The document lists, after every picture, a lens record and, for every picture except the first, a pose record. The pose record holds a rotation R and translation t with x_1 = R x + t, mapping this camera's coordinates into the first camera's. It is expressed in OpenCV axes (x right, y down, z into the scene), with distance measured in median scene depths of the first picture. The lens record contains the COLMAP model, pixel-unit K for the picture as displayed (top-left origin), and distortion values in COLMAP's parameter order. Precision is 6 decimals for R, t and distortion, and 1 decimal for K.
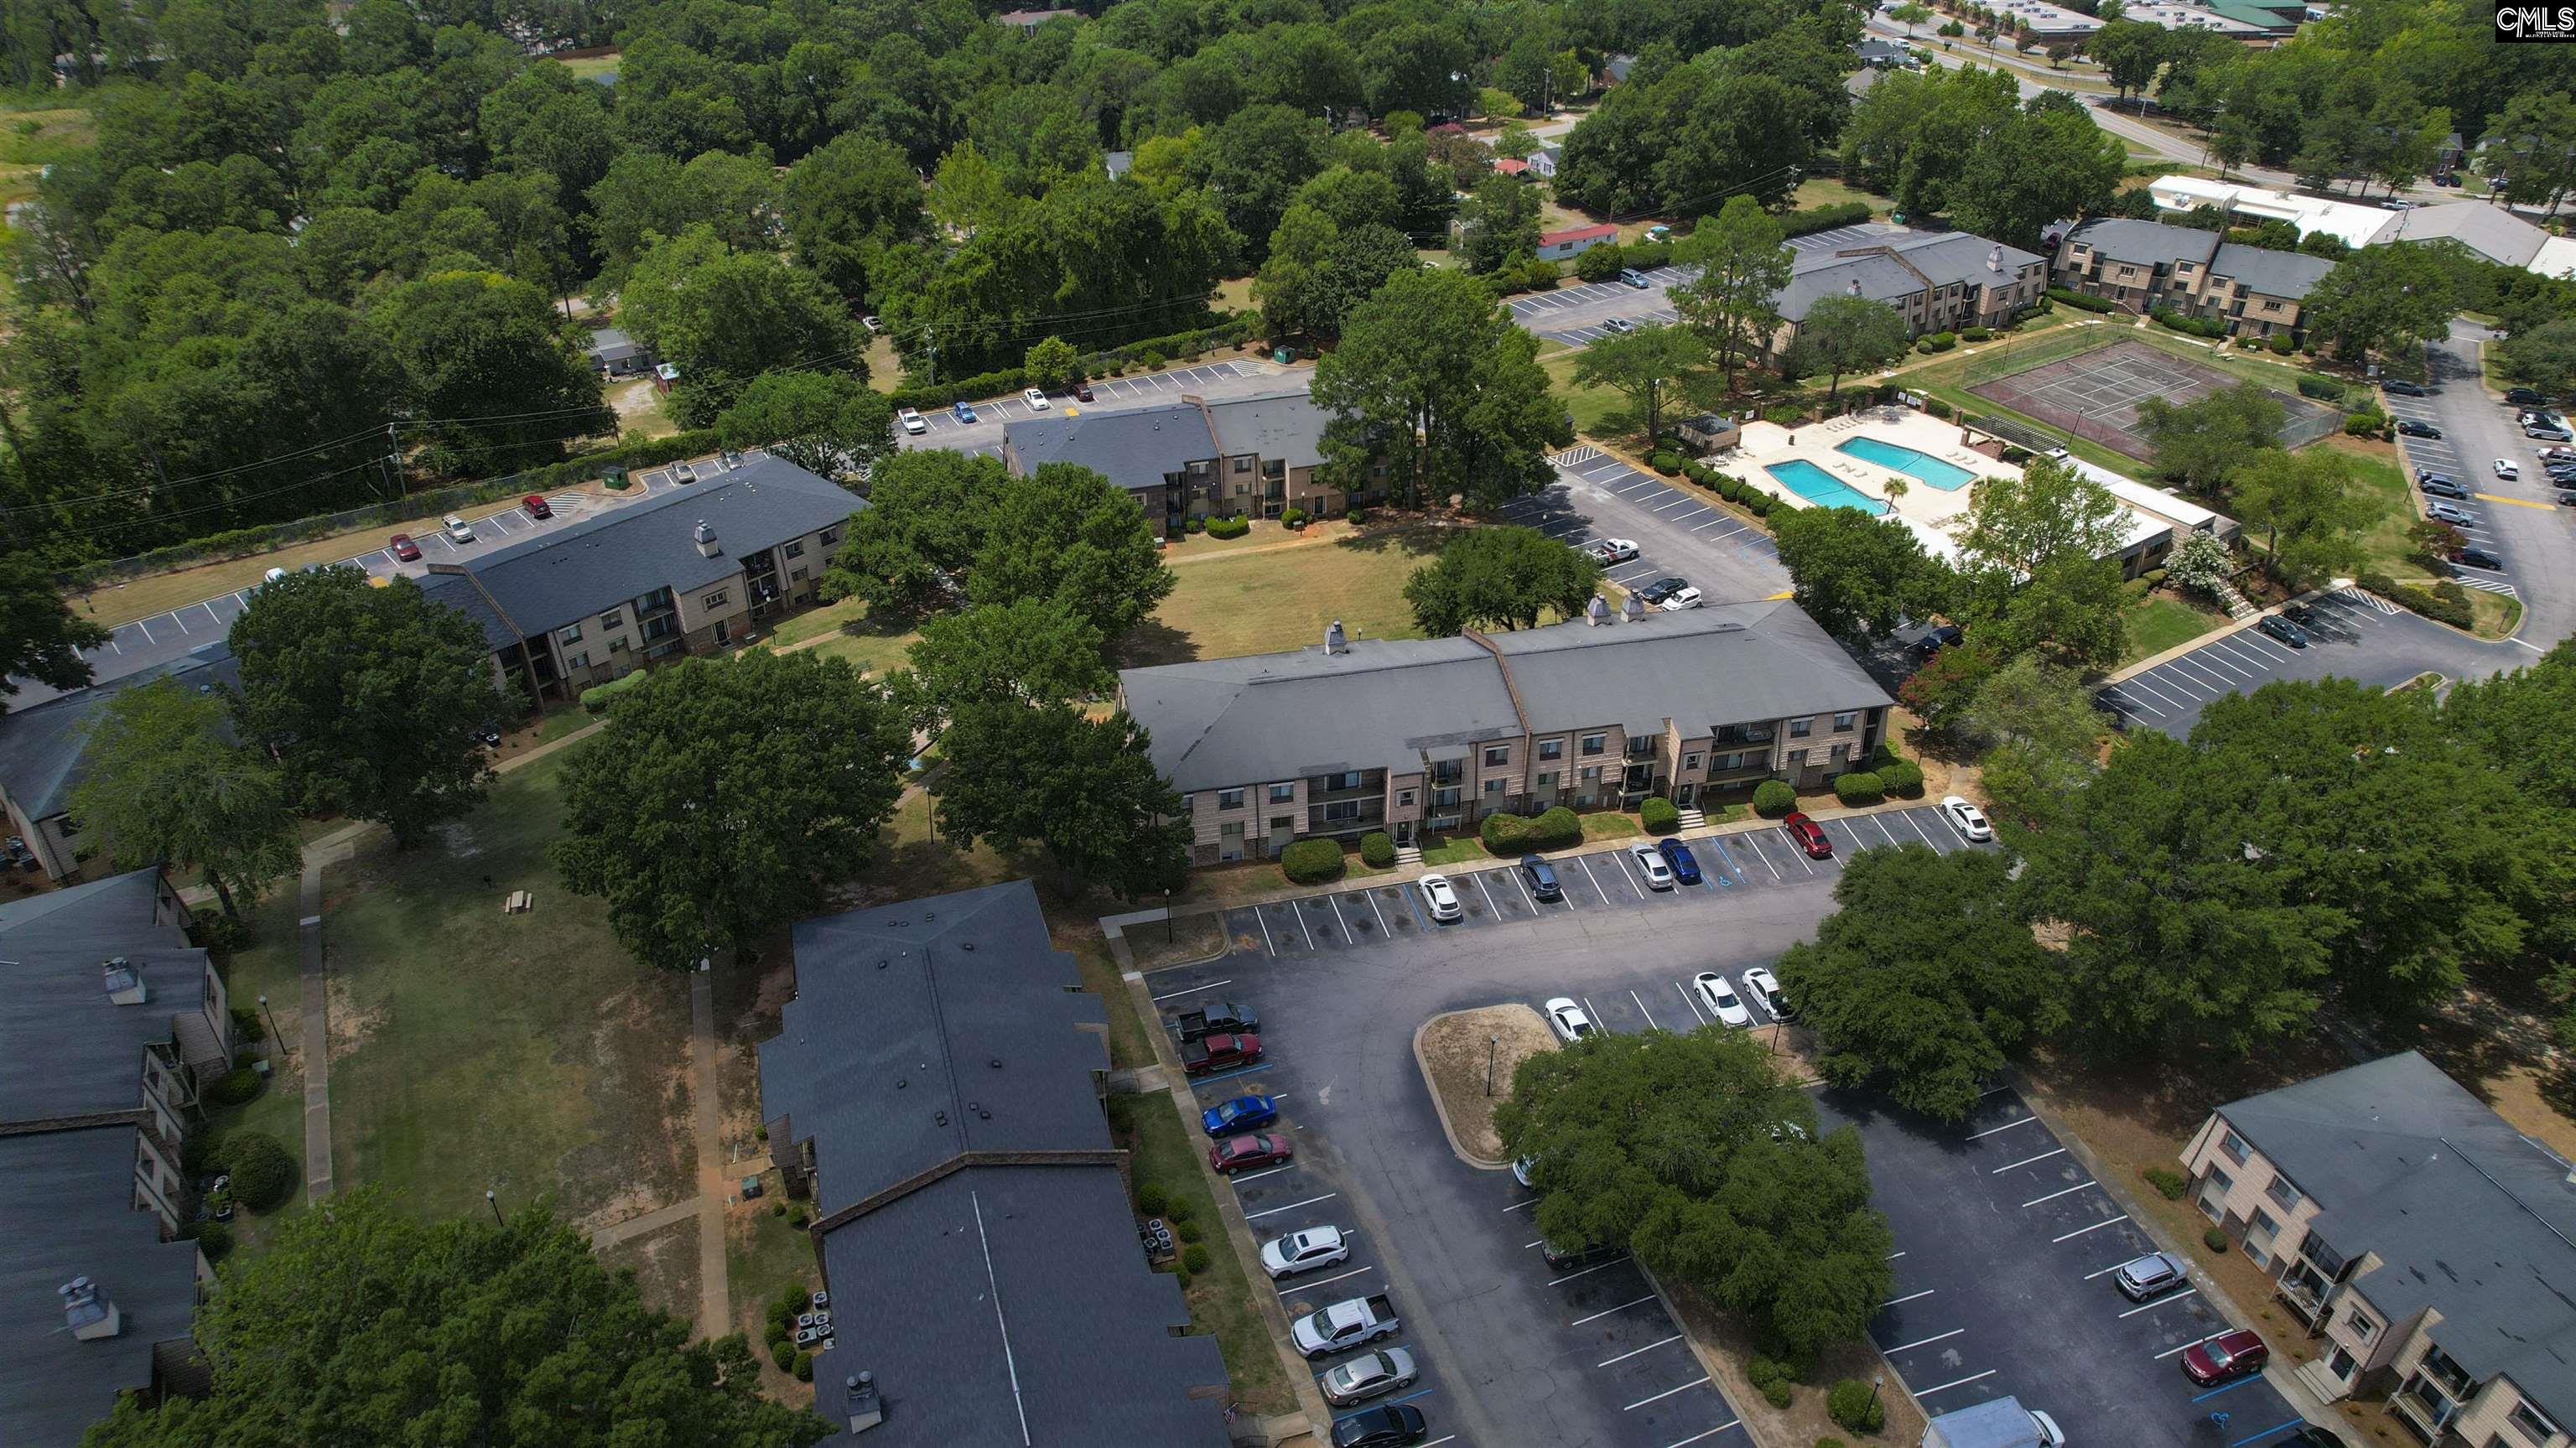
lens RADIAL K [[1650.7, 0, 1303.8], [0, 1650.7, 717.9], [0, 0, 1]] dist [-0.079737, 0.072891]
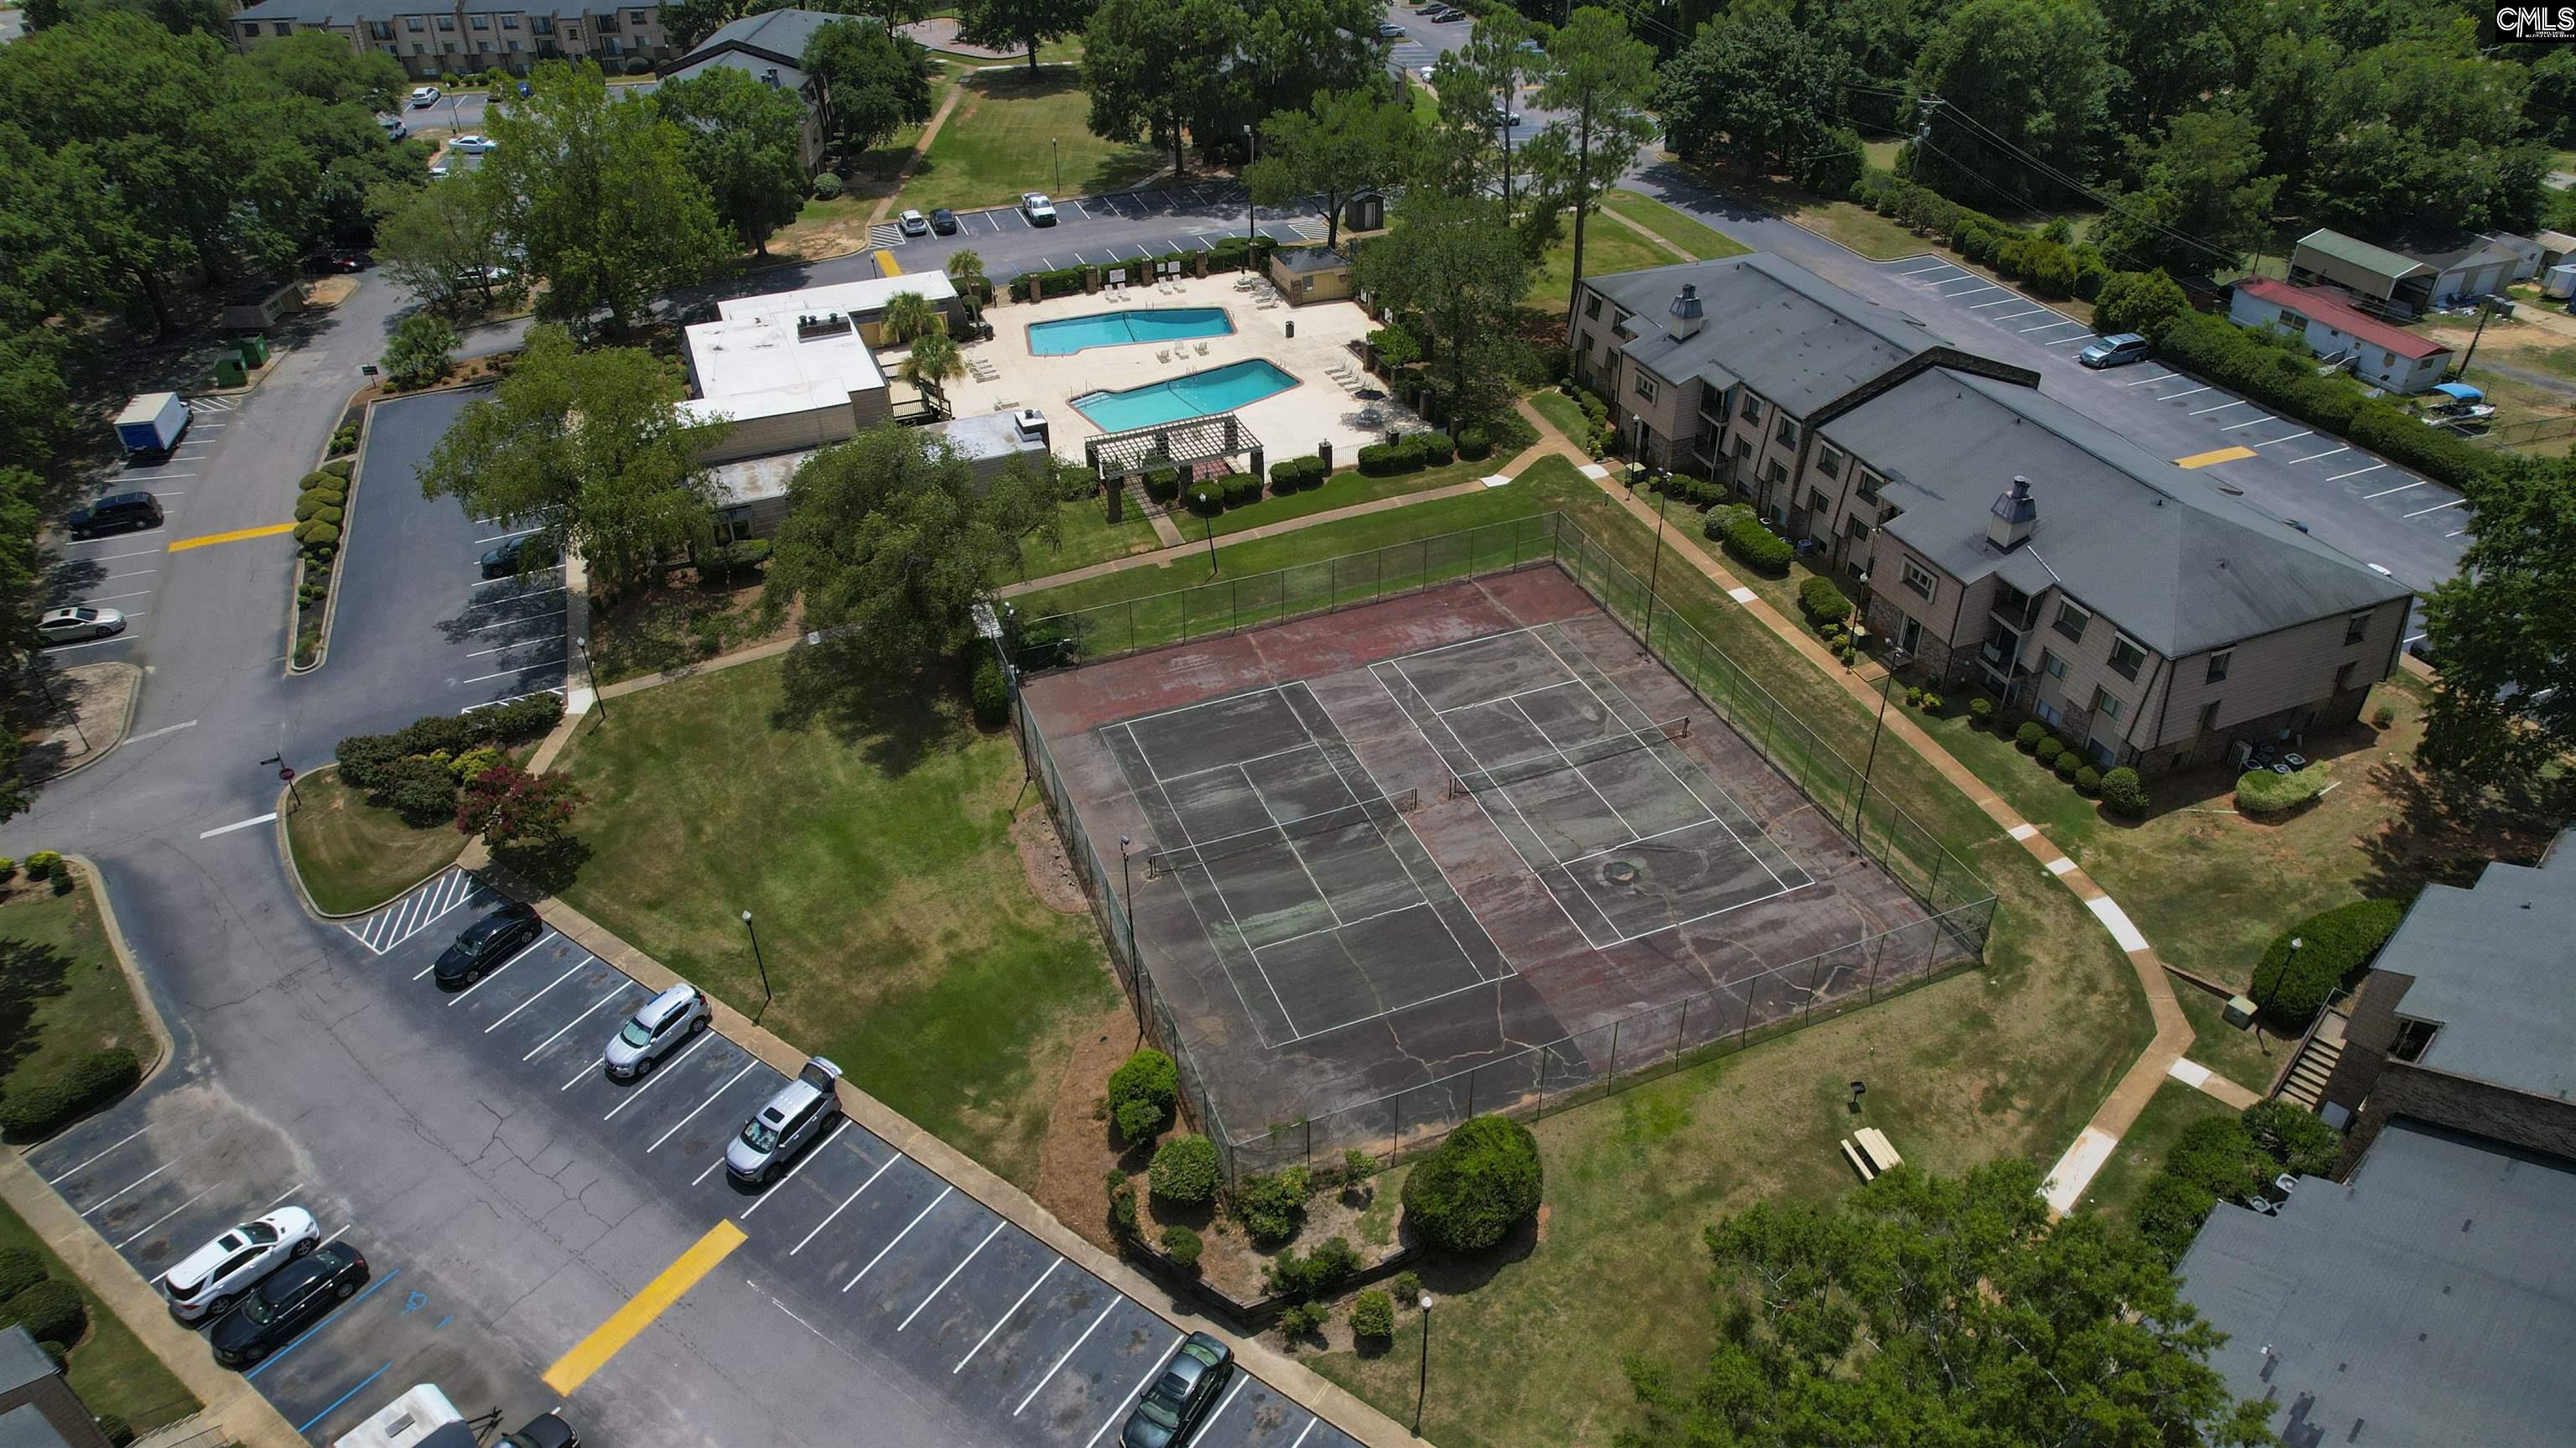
lens RADIAL K [[1650.7, 0, 1303.8], [0, 1650.7, 717.9], [0, 0, 1]] dist [-0.079737, 0.072891]
pose [[-0.208784, 0.547550, -0.810308, 0.788184], [-0.514391, 0.643208, 0.567173, -0.383974], [0.831752, 0.535231, 0.147363, 0.858310]]
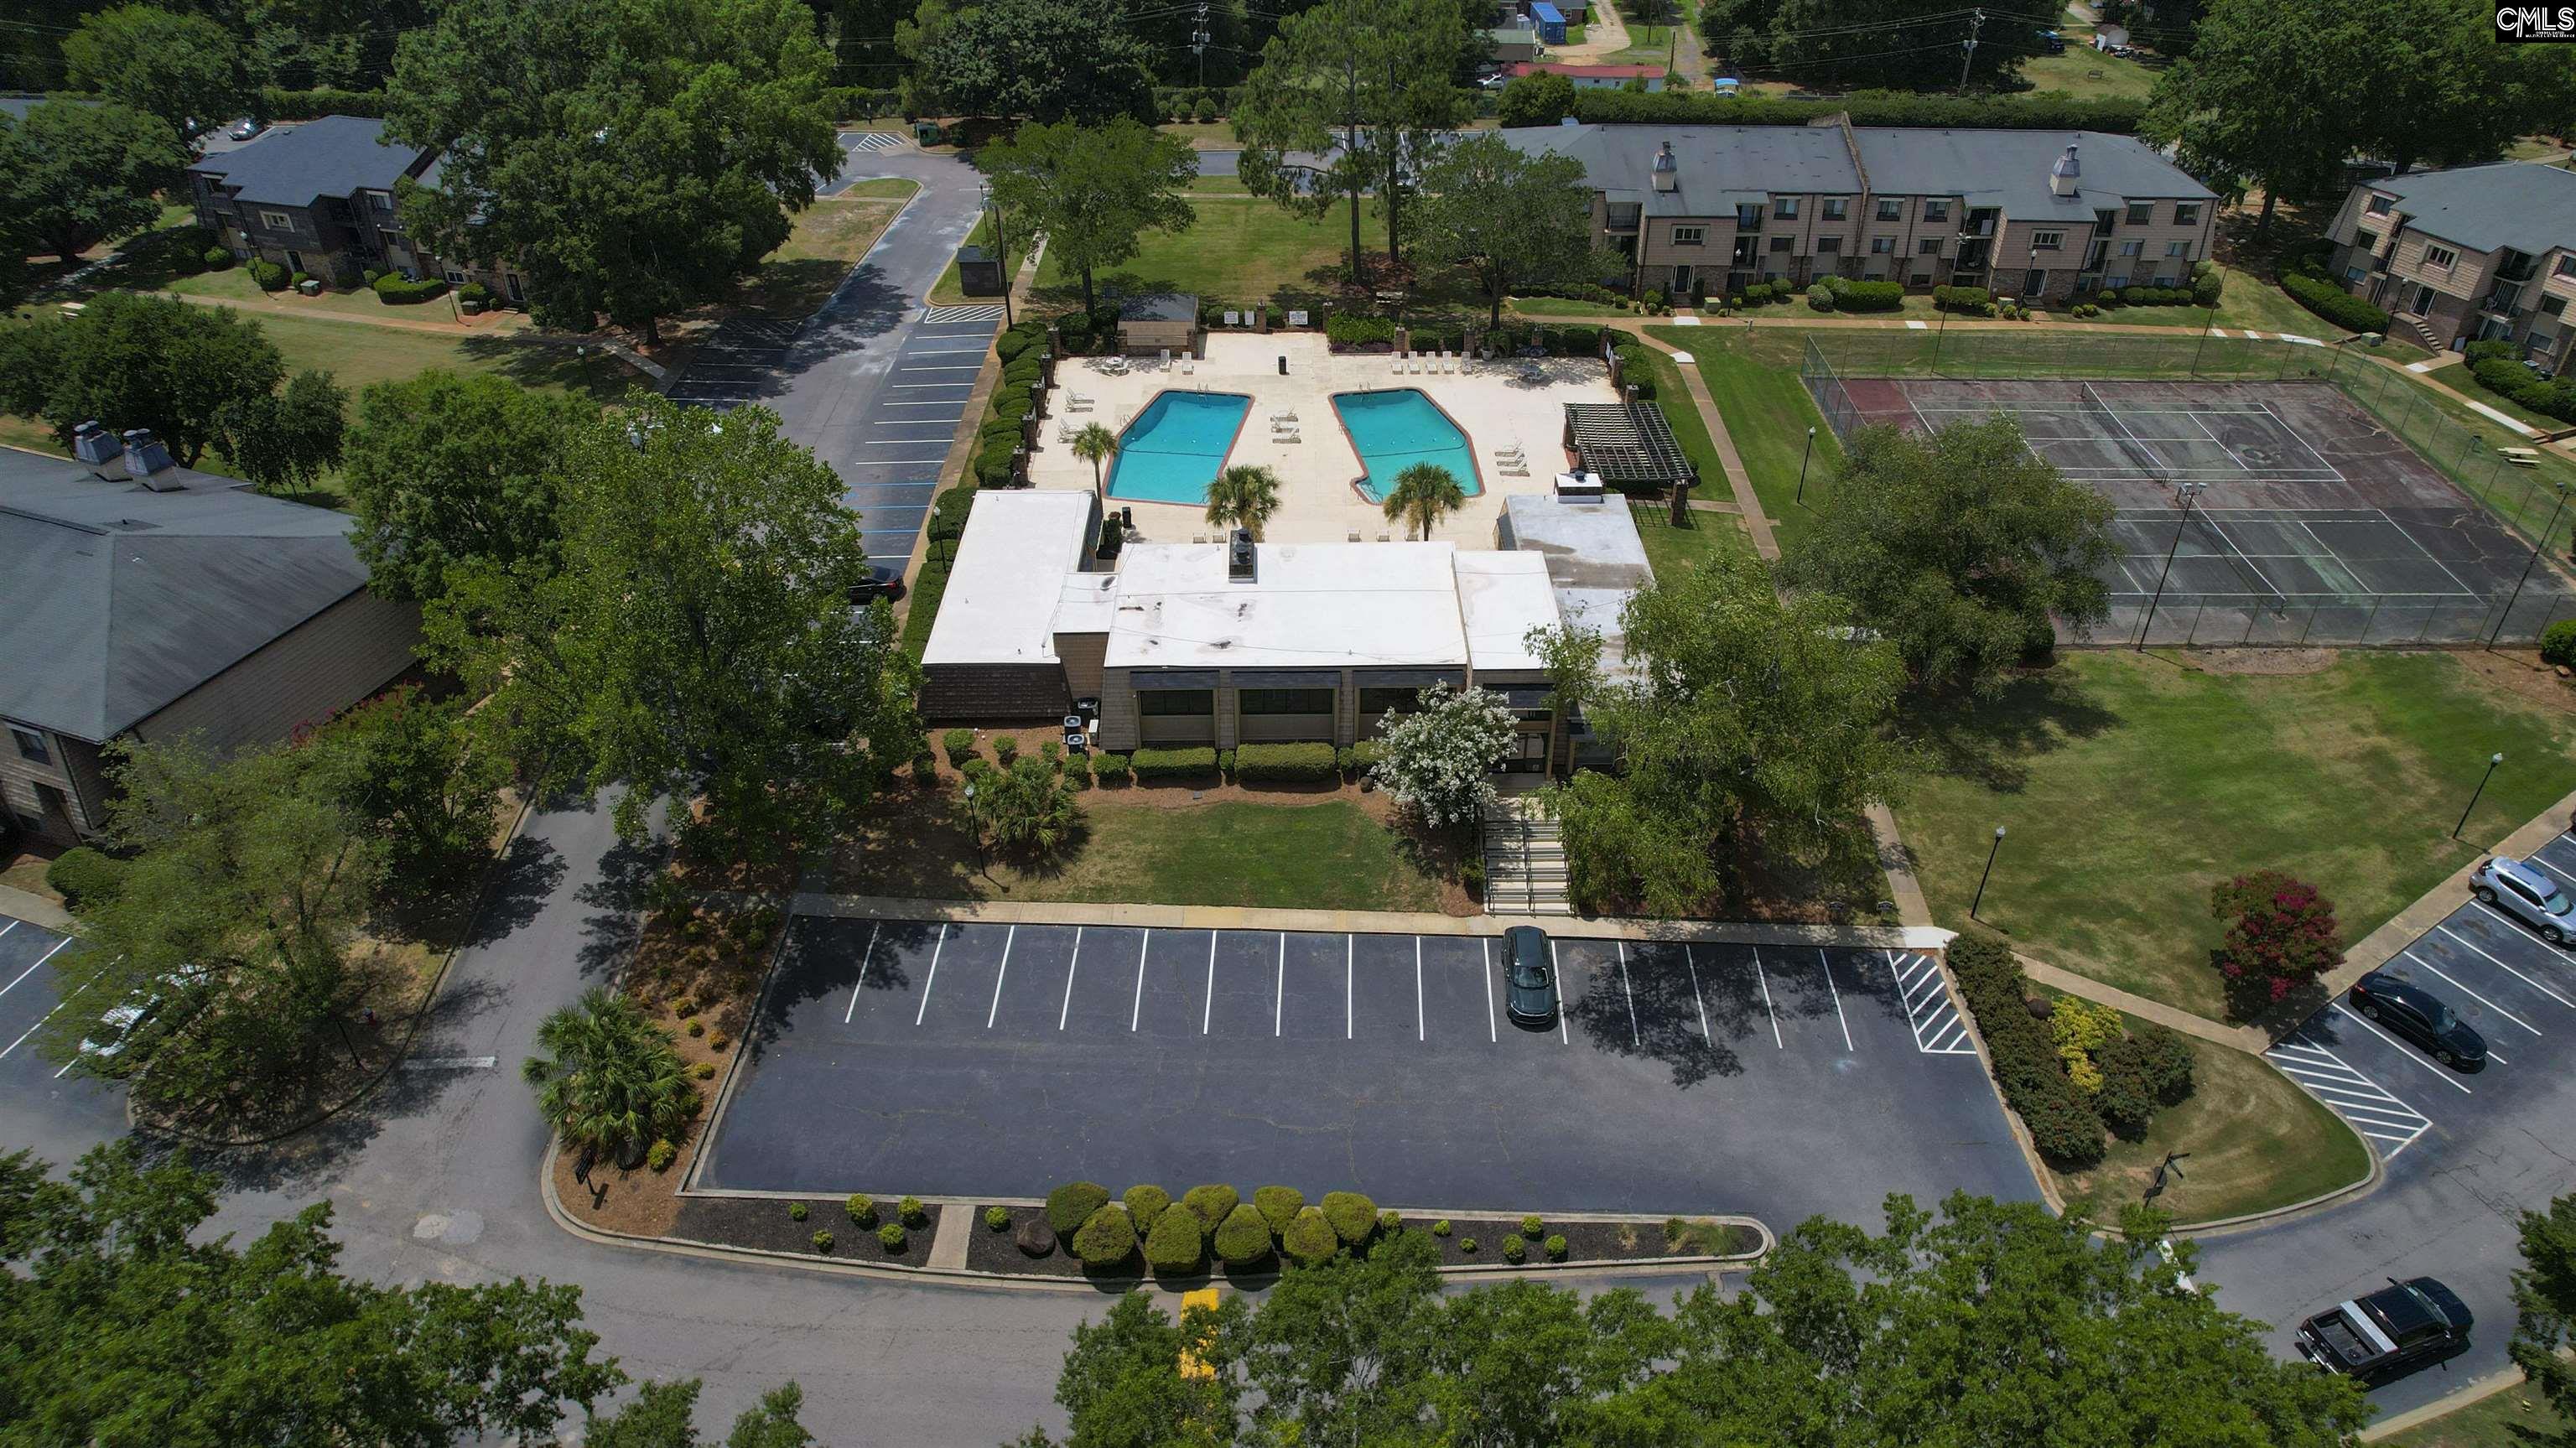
lens RADIAL K [[1650.7, 0, 1303.8], [0, 1650.7, 717.9], [0, 0, 1]] dist [-0.079737, 0.072891]
pose [[0.832766, 0.315193, -0.455143, 0.525408], [-0.290419, 0.948626, 0.125565, -0.109937], [0.471337, 0.027616, 0.881521, 0.430519]]
